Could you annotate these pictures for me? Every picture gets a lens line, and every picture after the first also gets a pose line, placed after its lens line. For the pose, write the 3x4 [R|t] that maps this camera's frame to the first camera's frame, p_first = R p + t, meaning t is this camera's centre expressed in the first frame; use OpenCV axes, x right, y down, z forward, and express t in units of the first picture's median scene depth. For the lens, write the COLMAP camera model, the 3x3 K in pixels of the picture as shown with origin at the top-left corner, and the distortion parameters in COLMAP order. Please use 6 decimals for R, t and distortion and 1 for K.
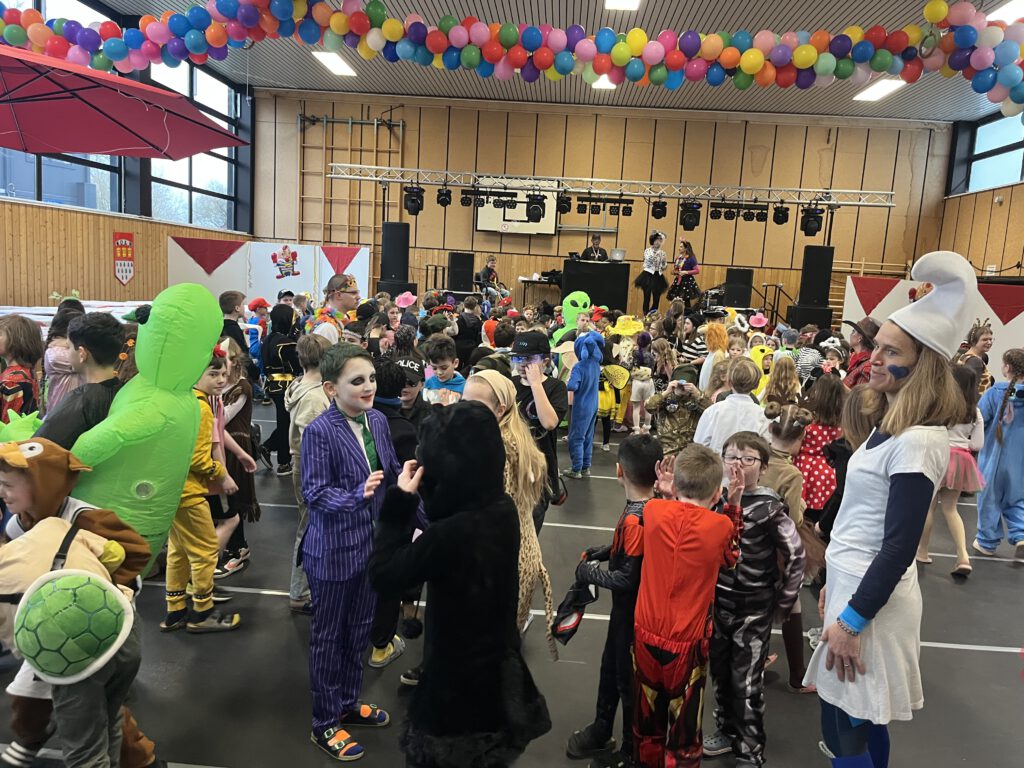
lens RADIAL K [[778.5, 0, 520.9], [0, 778.5, 383.6], [0, 0, 1]] dist [0.061682, -0.088181]
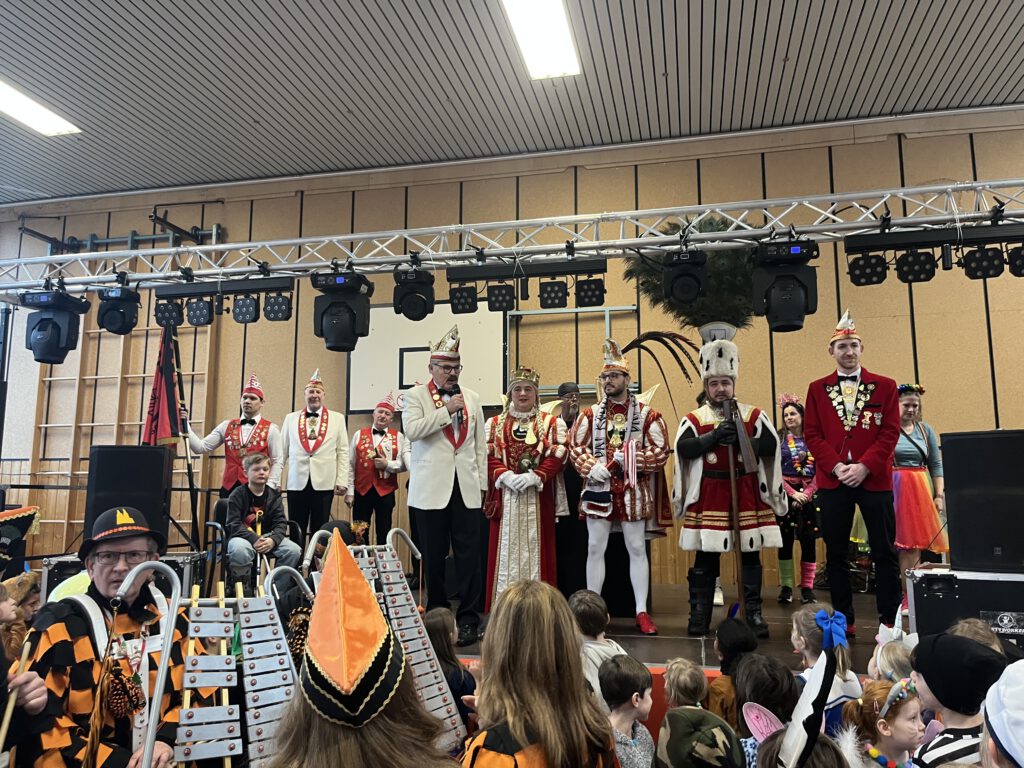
lens RADIAL K [[778.5, 0, 524.6], [0, 778.5, 386.7], [0, 0, 1]] dist [0.061682, -0.088181]
pose [[0.985504, -0.081705, -0.148680, 0.154626], [0.036554, 0.958068, -0.284200, -0.085920], [0.165666, 0.274645, 0.947167, 0.684679]]
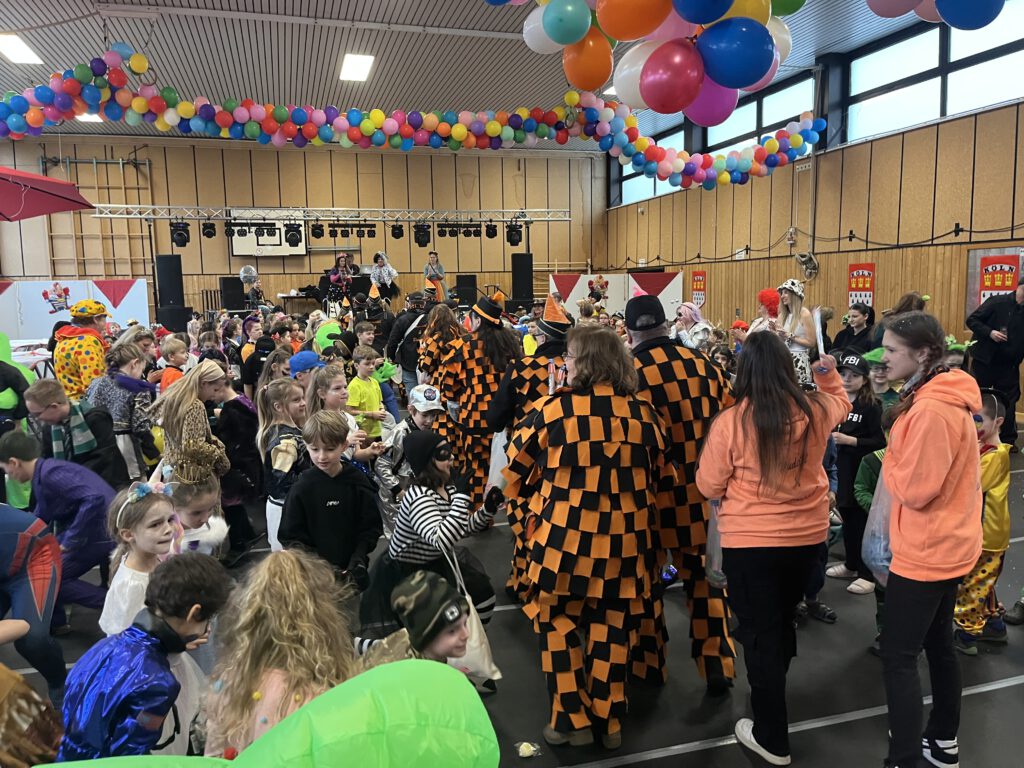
lens RADIAL K [[778.5, 0, 509.1], [0, 778.5, 383.7], [0, 0, 1]] dist [0.061682, -0.088181]
pose [[0.942540, -0.116139, 0.313258, -0.070692], [0.119311, 0.992815, 0.009096, 0.026155], [-0.312063, 0.028802, 0.949625, -0.217583]]
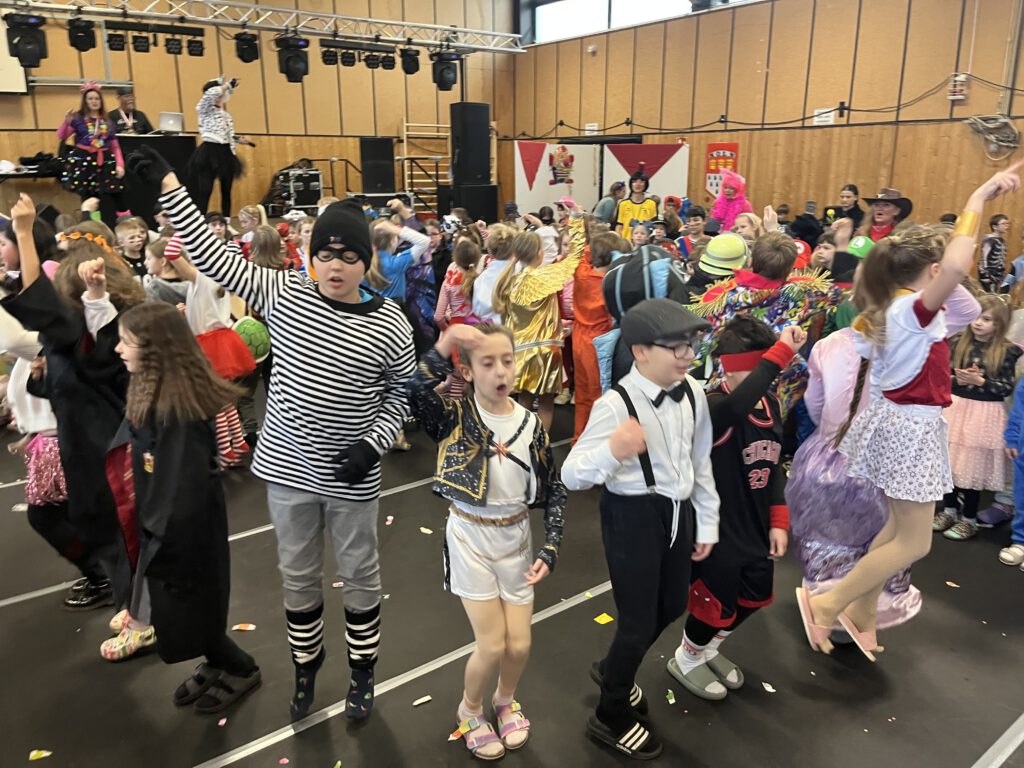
lens RADIAL K [[778.5, 0, 520.4], [0, 778.5, 370.0], [0, 0, 1]] dist [0.061682, -0.088181]
pose [[0.762439, -0.220981, 0.608156, -0.104937], [0.134857, 0.973505, 0.184666, -0.051637], [-0.632851, -0.058782, 0.772039, 0.336665]]
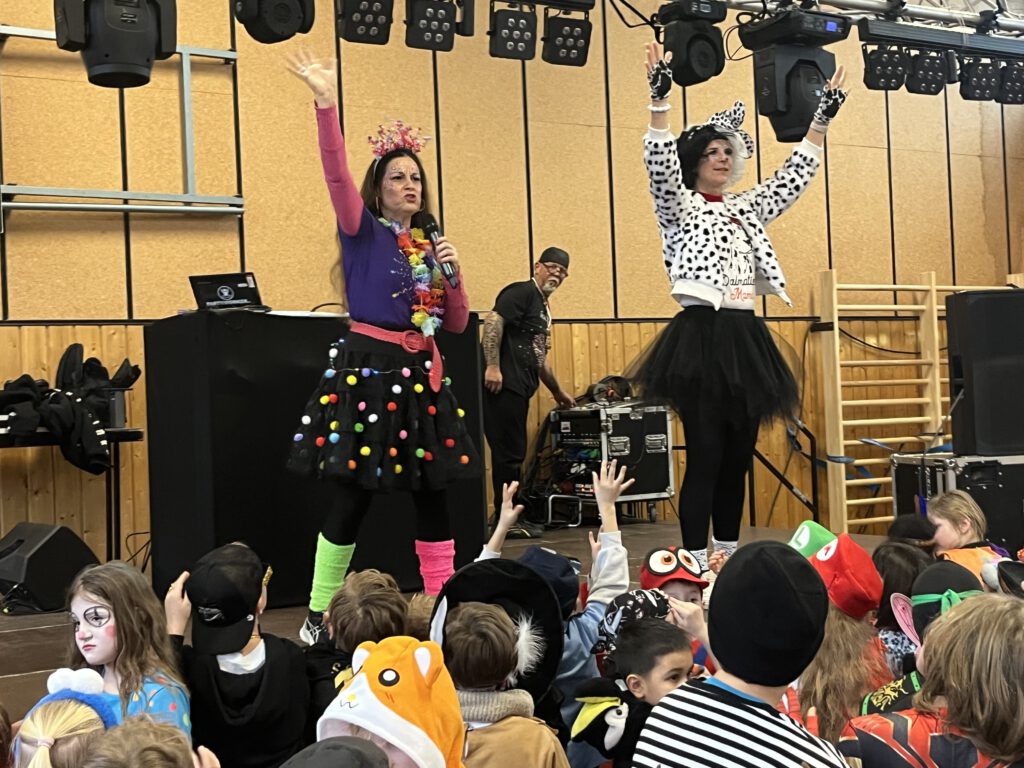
lens RADIAL K [[1443.2, 0, 493.7], [0, 1443.2, 370.0], [0, 0, 1]] dist [0.117503, 0.000000]
pose [[0.817233, -0.077592, 0.571060, -0.100704], [0.164754, 0.980996, -0.102485, -0.101571], [-0.552255, 0.177839, 0.814486, 0.719000]]
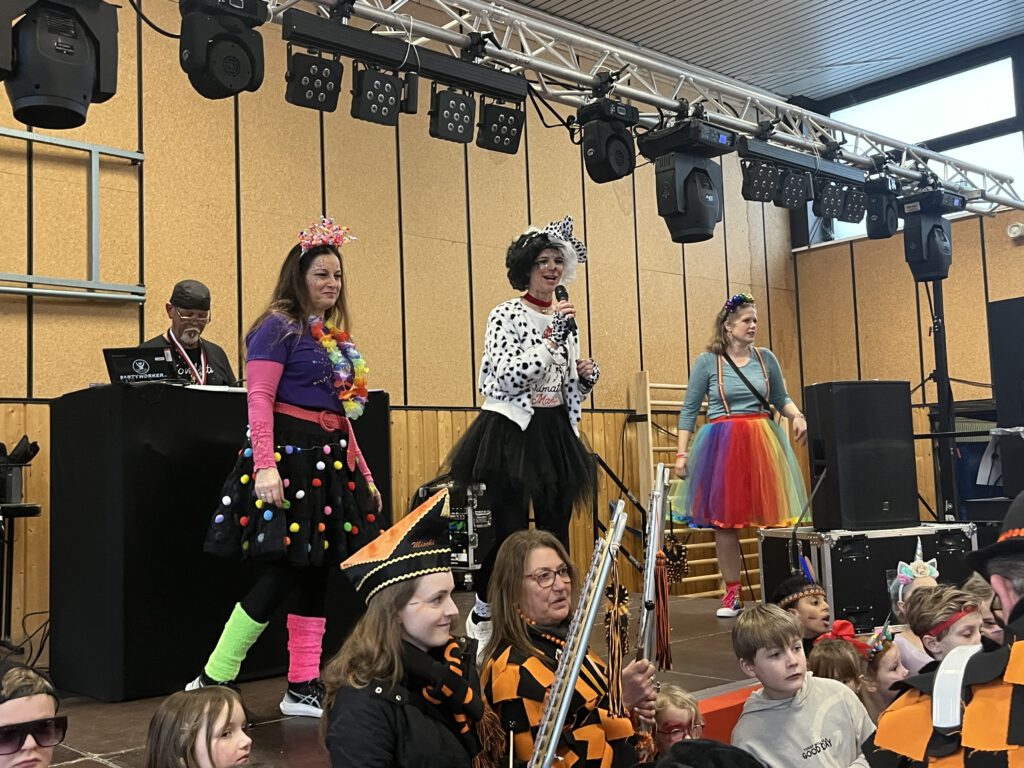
lens RADIAL K [[1102.8, 0, 501.0], [0, 1102.8, 378.8], [0, 0, 1]] dist [0.066763, 0.000000]
pose [[0.709075, -0.020480, 0.704836, -0.074441], [0.170411, 0.974926, -0.143108, -0.112543], [-0.684232, 0.221586, 0.694785, 0.808184]]
